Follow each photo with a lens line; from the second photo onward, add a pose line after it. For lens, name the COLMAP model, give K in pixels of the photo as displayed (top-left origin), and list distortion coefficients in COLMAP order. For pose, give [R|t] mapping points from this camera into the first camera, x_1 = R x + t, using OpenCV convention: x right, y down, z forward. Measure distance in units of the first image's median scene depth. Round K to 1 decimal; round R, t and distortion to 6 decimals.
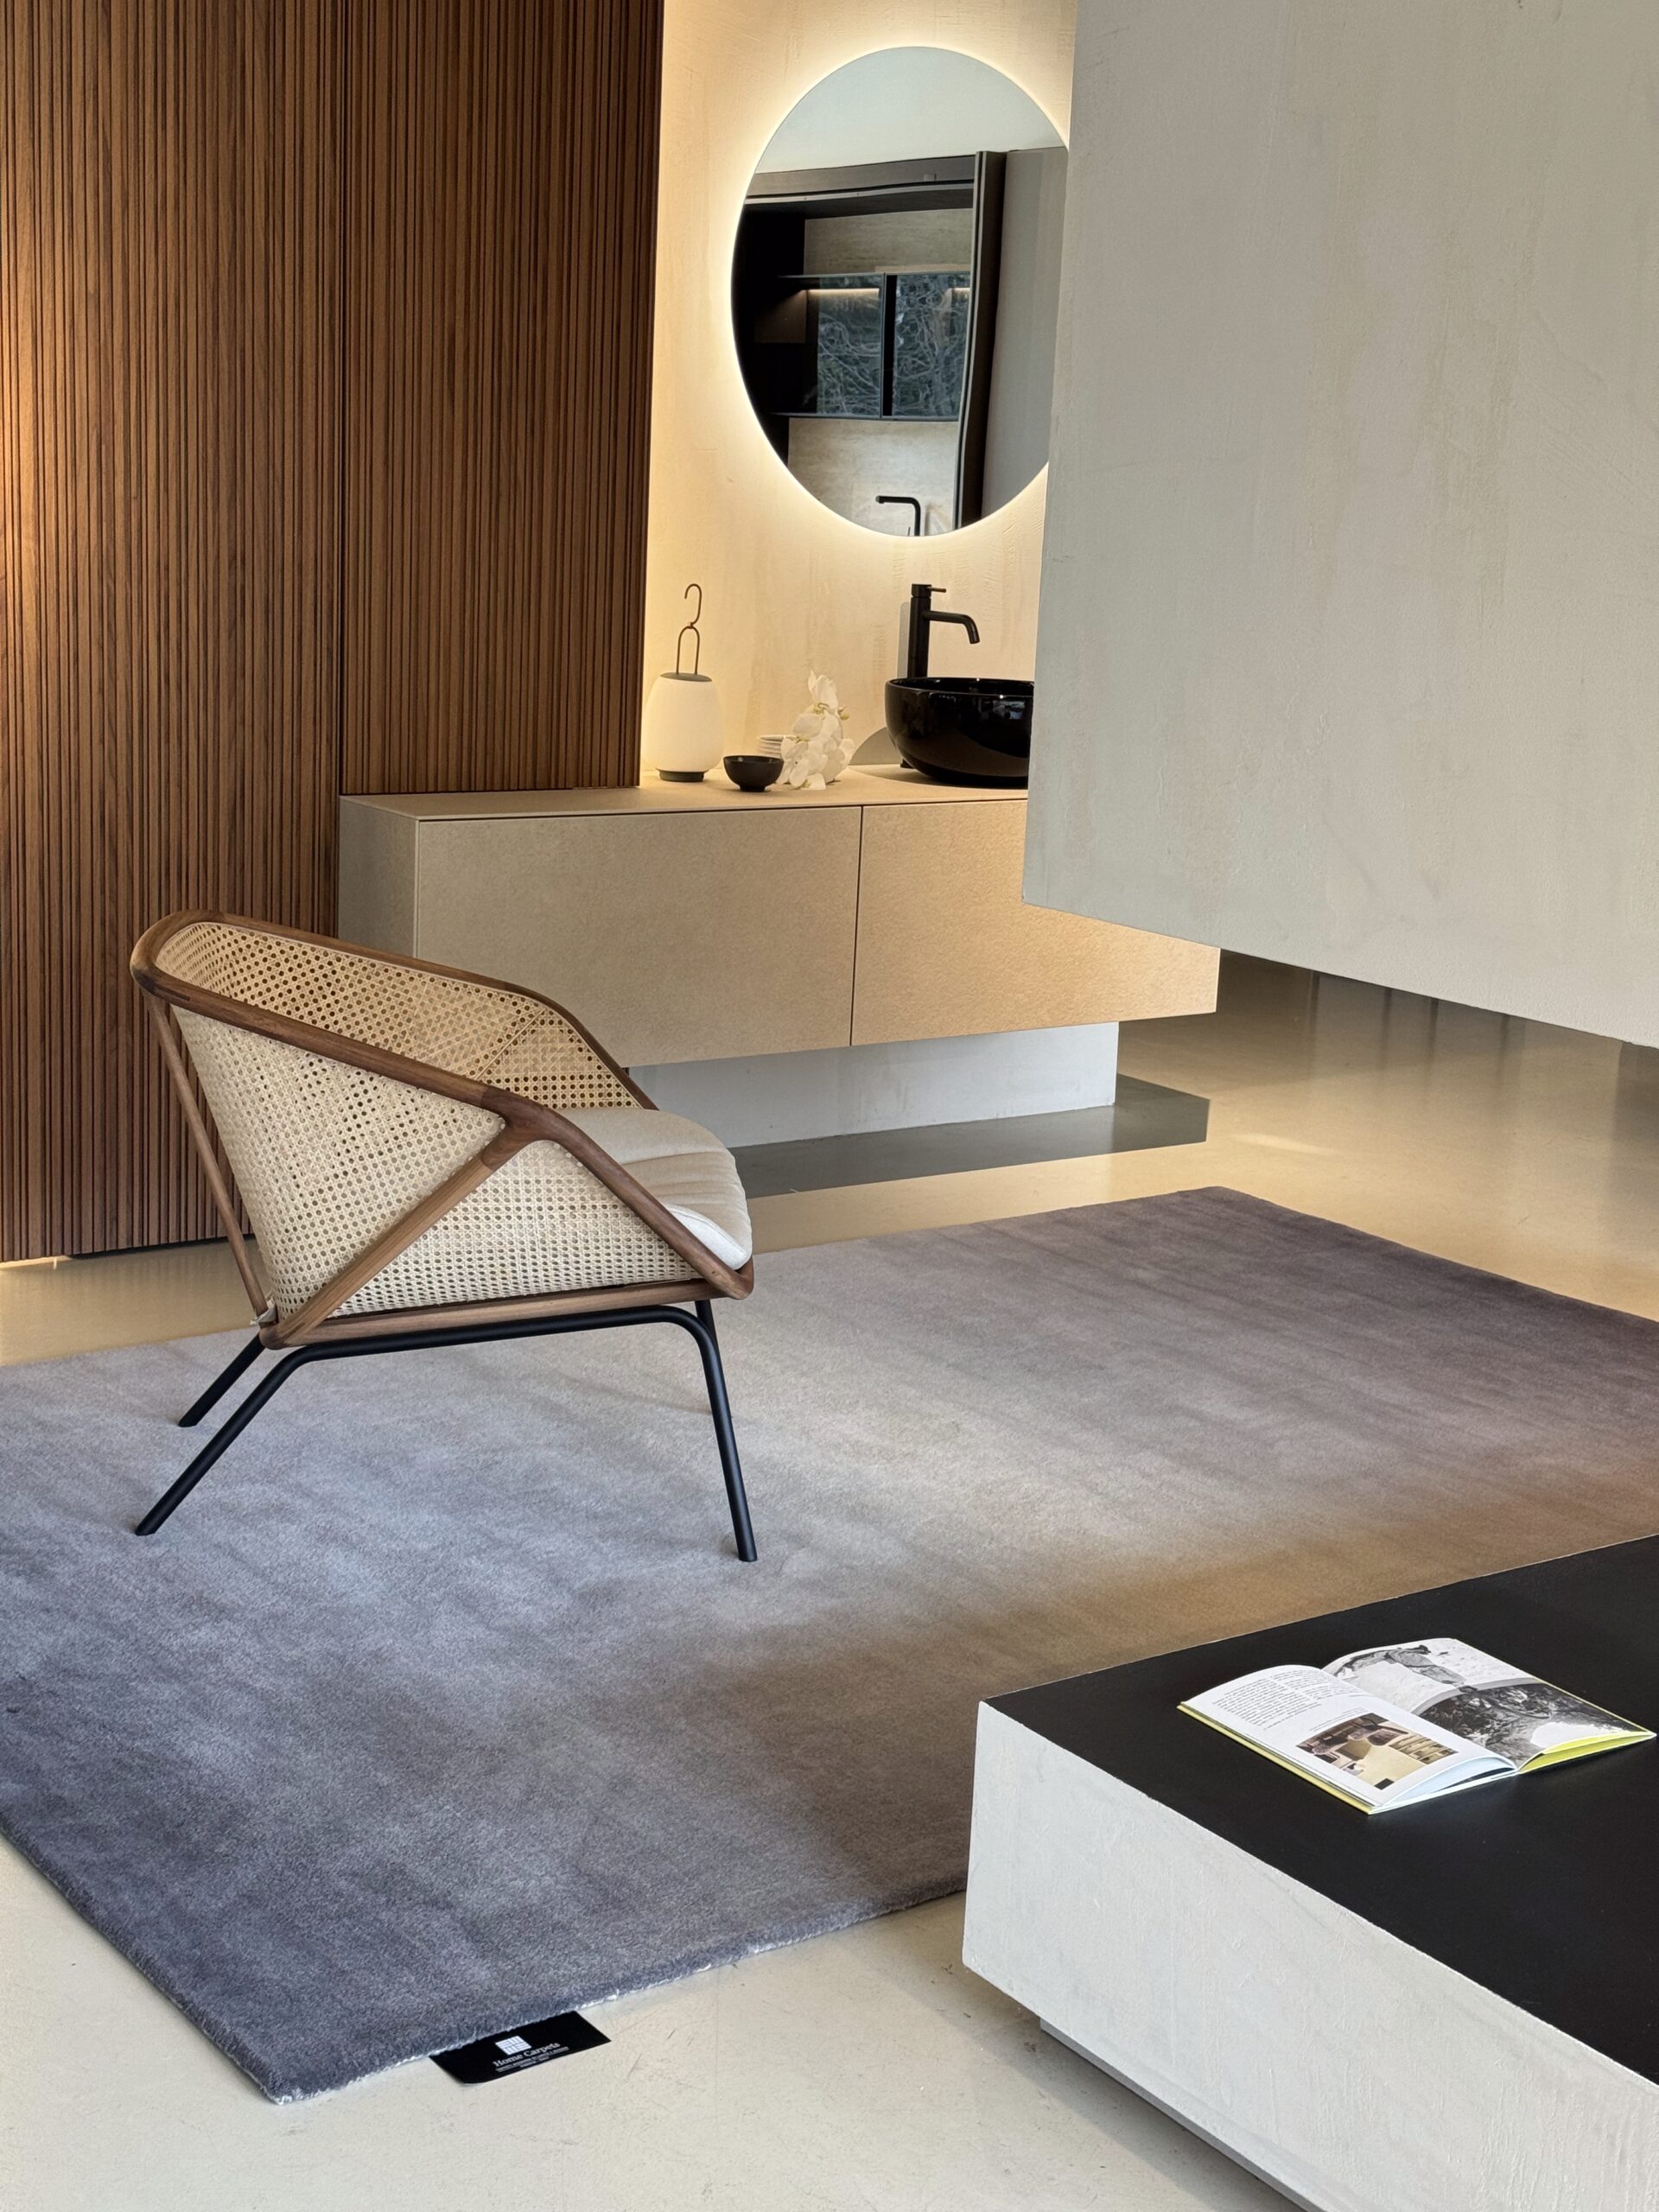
lens RADIAL K [[3062.0, 0, 817.8], [0, 3062.0, 1106.7], [0, 0, 1]] dist [0.206330, -0.433191]
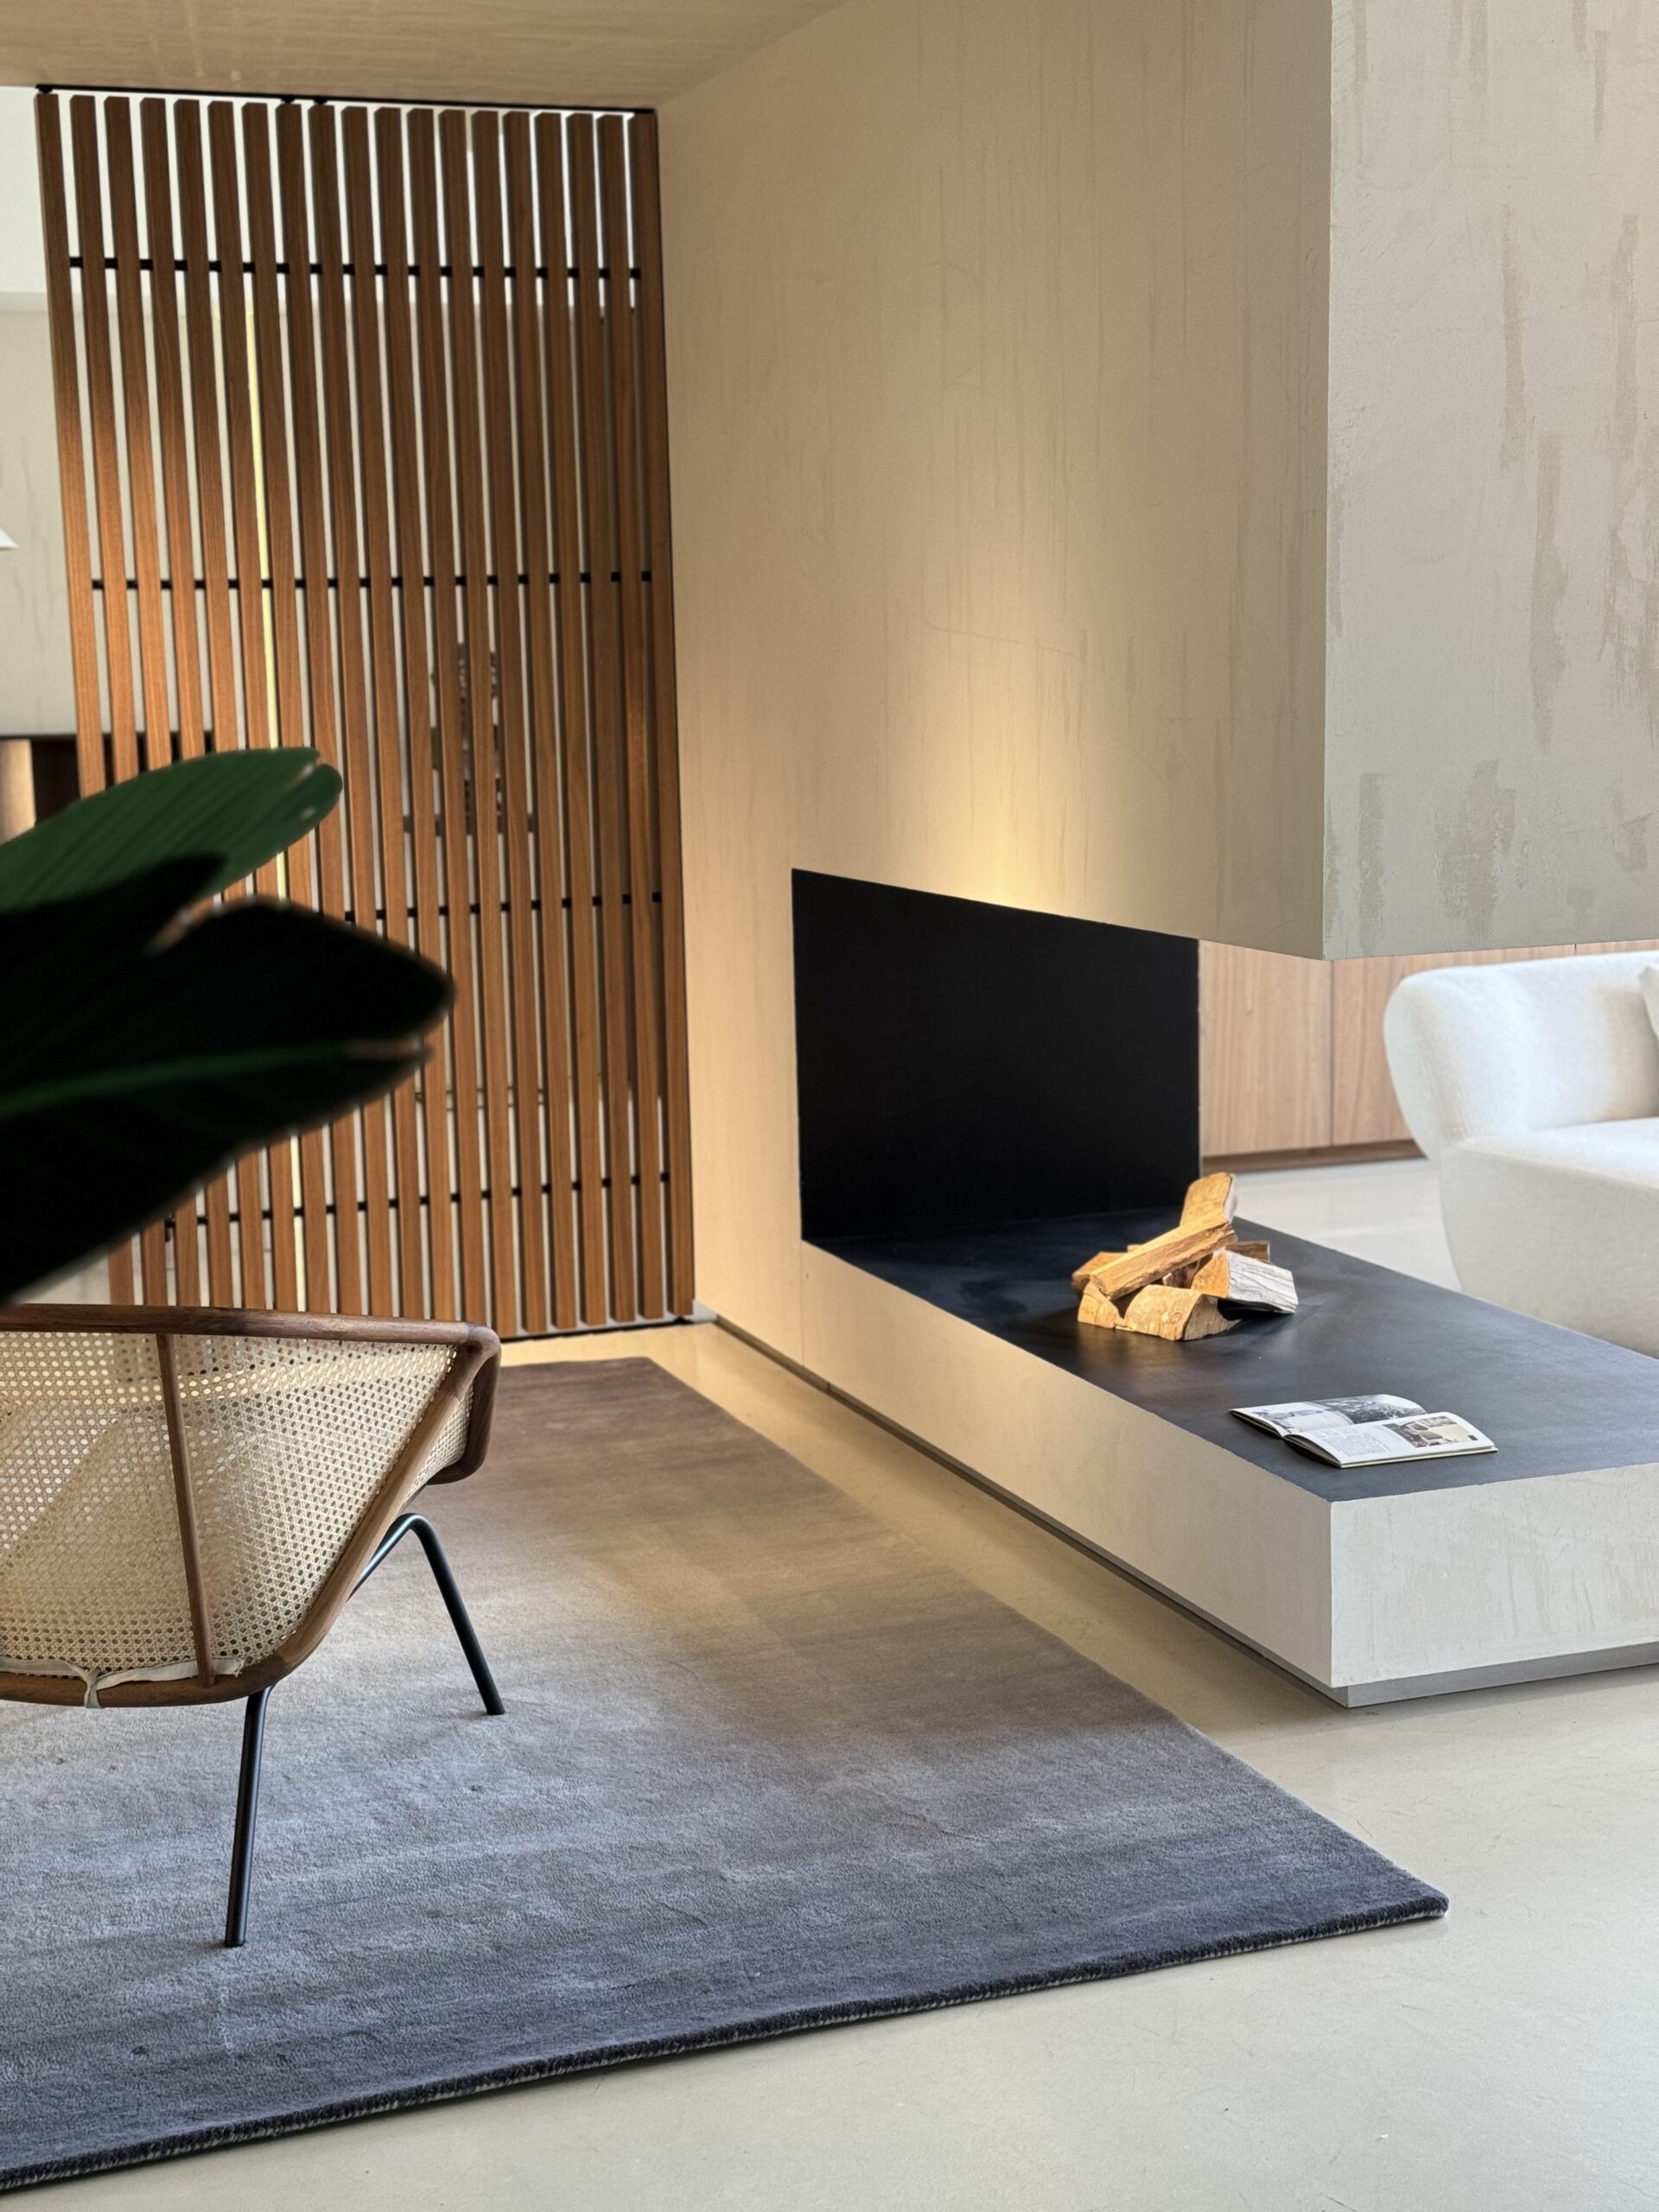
lens RADIAL K [[3062.0, 0, 817.8], [0, 3062.0, 1106.7], [0, 0, 1]] dist [0.206330, -0.433191]
pose [[0.269836, -0.190331, 0.943908, -1.043006], [0.238796, 0.962875, 0.125891, -0.178550], [-0.932827, 0.191431, 0.305268, 0.561315]]
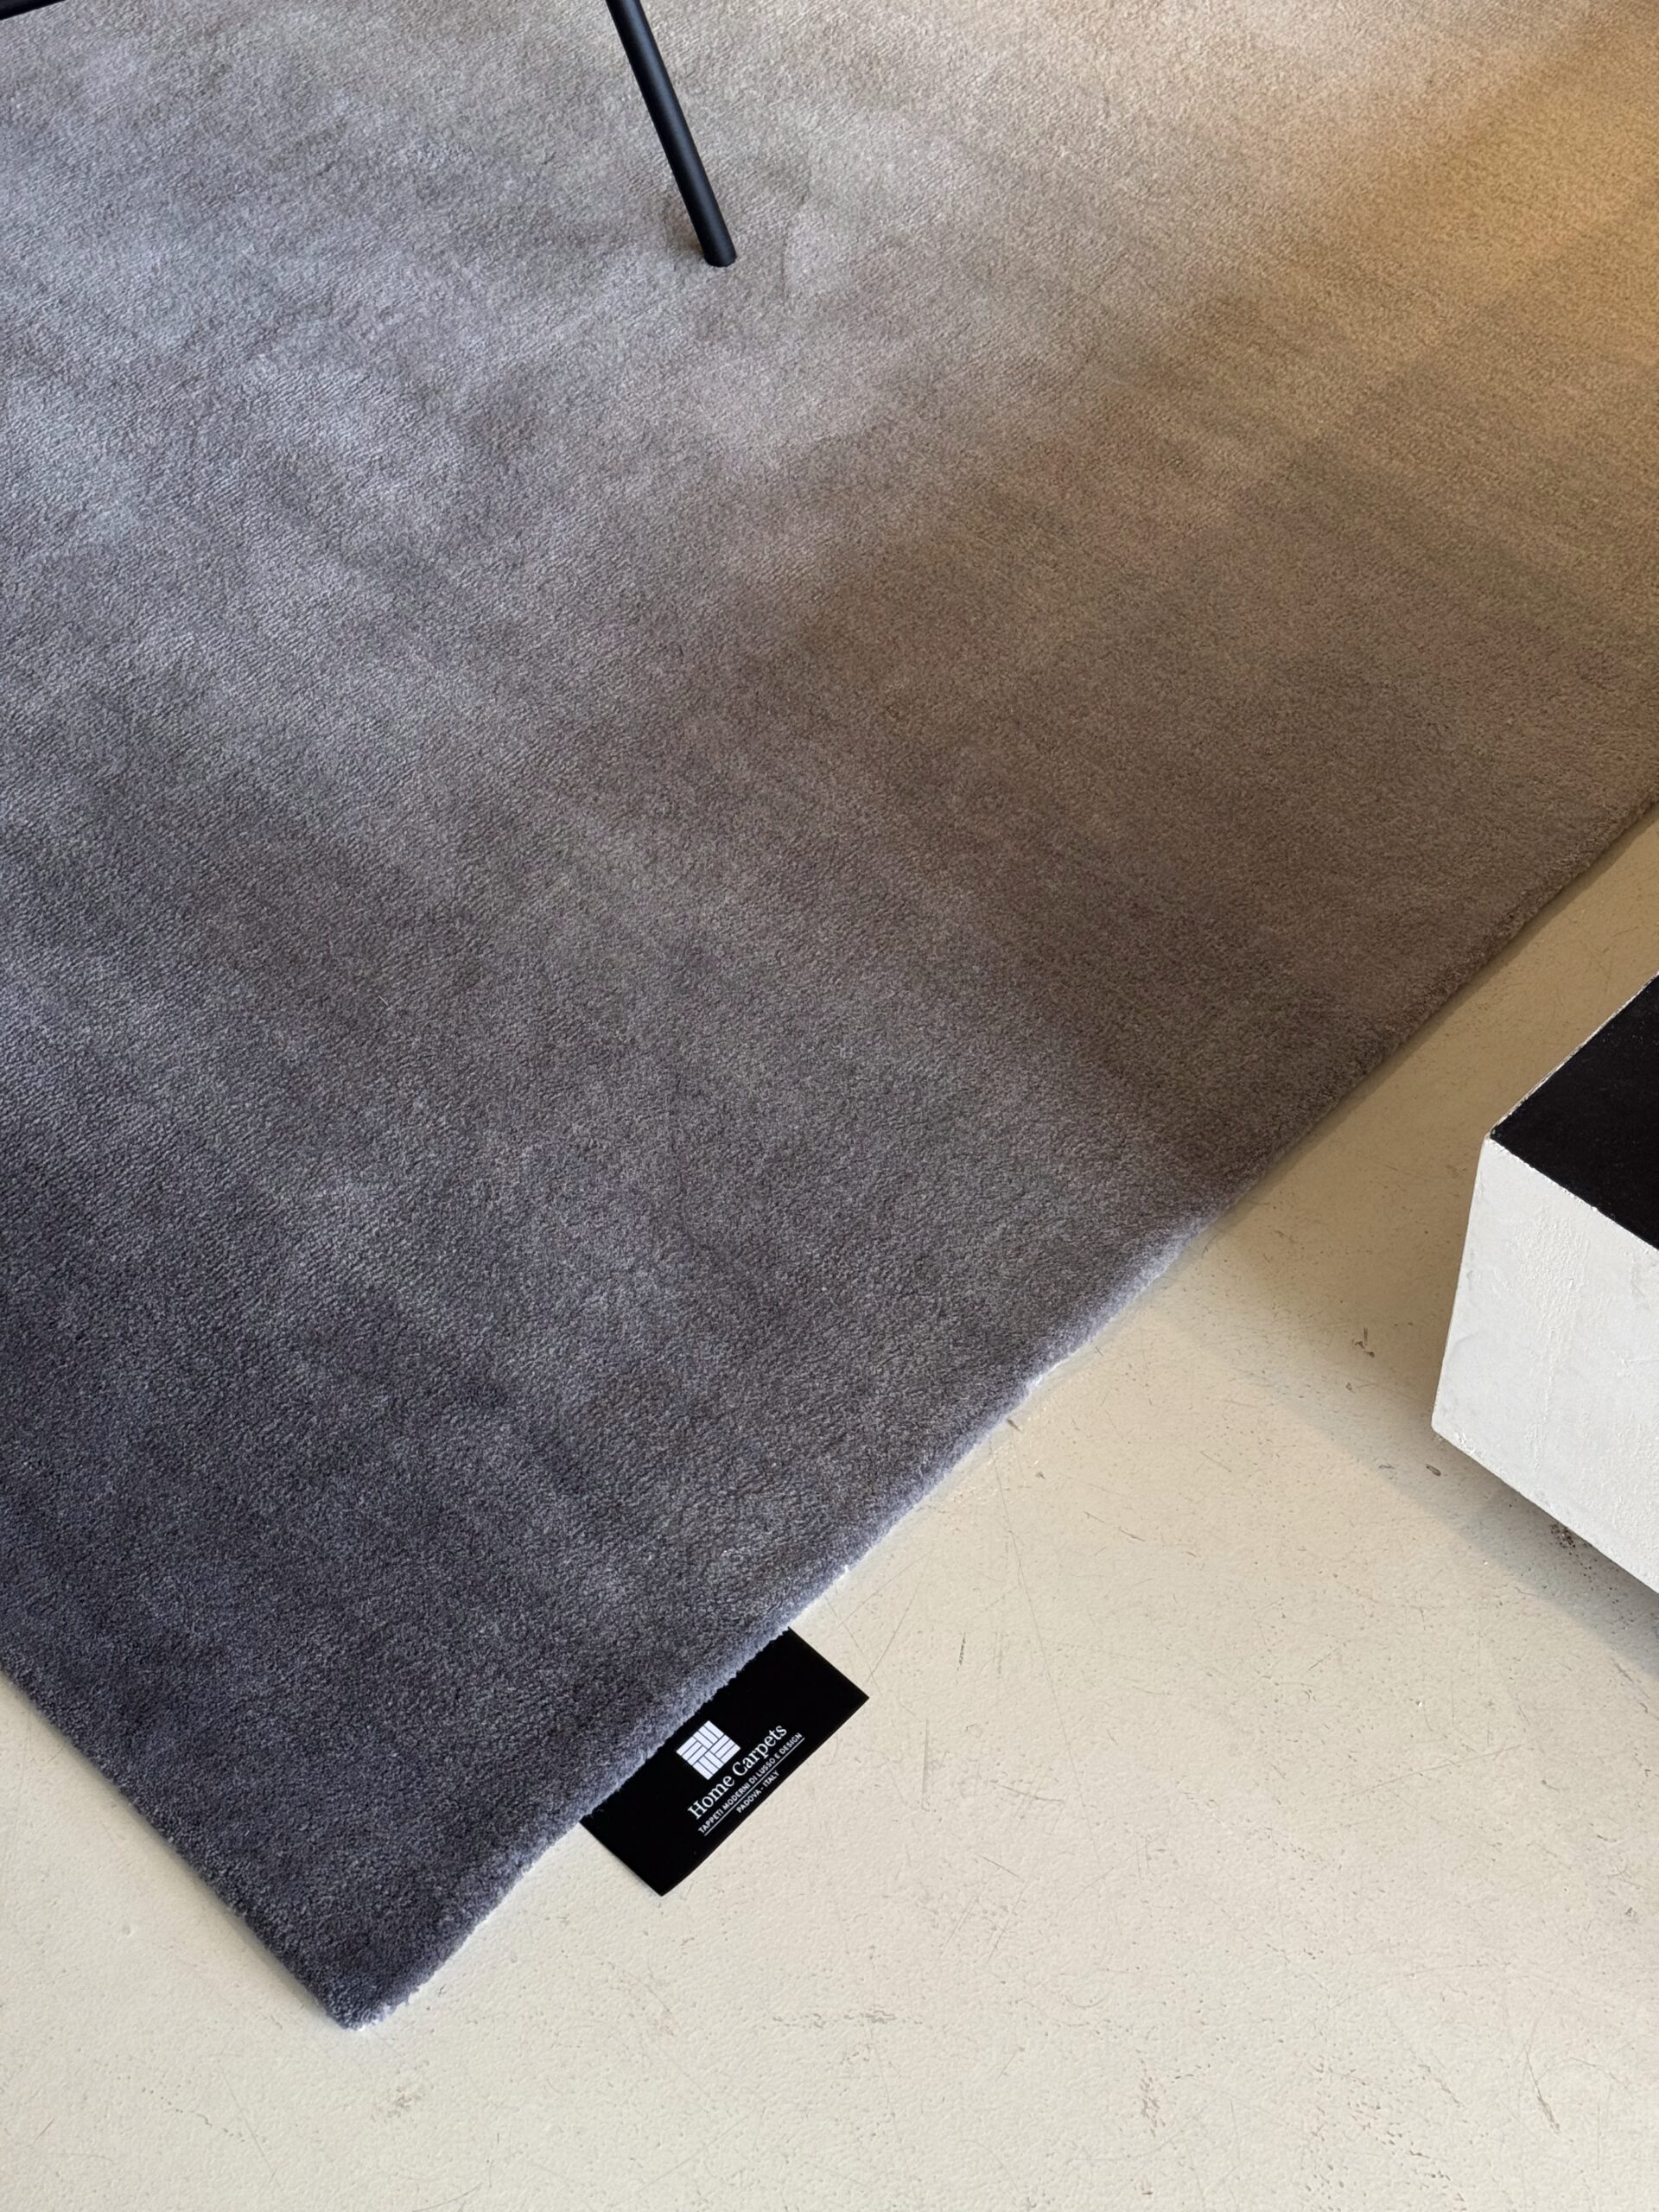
lens RADIAL K [[3062.0, 0, 817.8], [0, 3062.0, 1106.7], [0, 0, 1]] dist [0.206330, -0.433191]
pose [[0.980947, -0.193754, 0.014248, -0.047388], [0.138934, 0.750880, 0.645660, -0.117465], [-0.135798, -0.631378, 0.763492, 0.477597]]
